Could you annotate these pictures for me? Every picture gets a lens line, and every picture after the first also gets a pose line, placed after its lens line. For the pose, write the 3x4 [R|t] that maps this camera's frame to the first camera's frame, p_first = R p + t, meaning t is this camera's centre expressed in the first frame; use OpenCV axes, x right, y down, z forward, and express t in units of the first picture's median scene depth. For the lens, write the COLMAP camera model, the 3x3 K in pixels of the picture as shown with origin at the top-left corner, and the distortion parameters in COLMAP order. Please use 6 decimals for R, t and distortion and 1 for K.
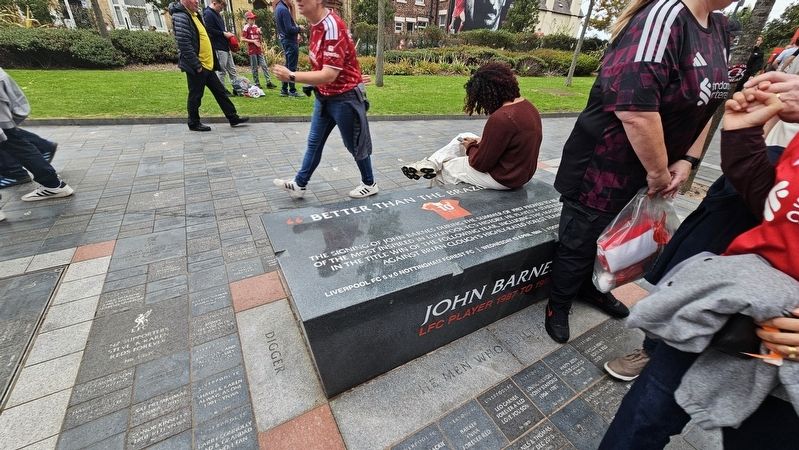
lens RADIAL K [[379.3, 0, 396.4], [0, 379.3, 223.8], [0, 0, 1]] dist [0.000069, 0.001404]
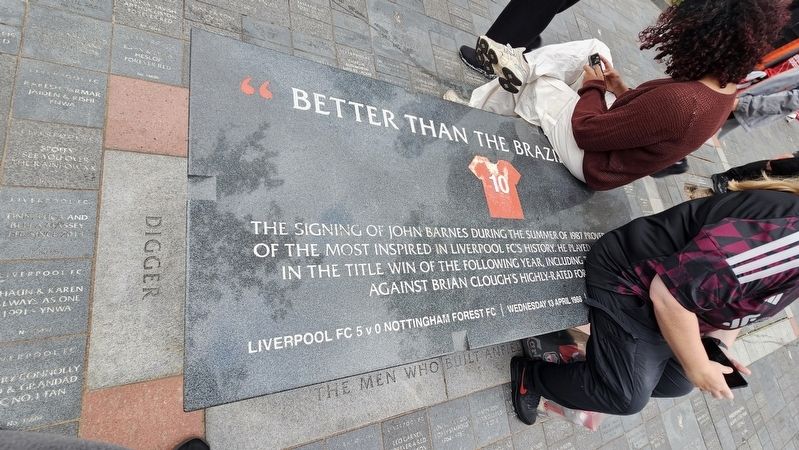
lens RADIAL K [[379.3, 0, 396.4], [0, 379.3, 223.8], [0, 0, 1]] dist [0.000069, 0.001404]
pose [[0.835401, 0.450566, 0.314796, -0.189730], [-0.549428, 0.668587, 0.501118, -0.232480], [0.015318, -0.591592, 0.806092, 0.488894]]
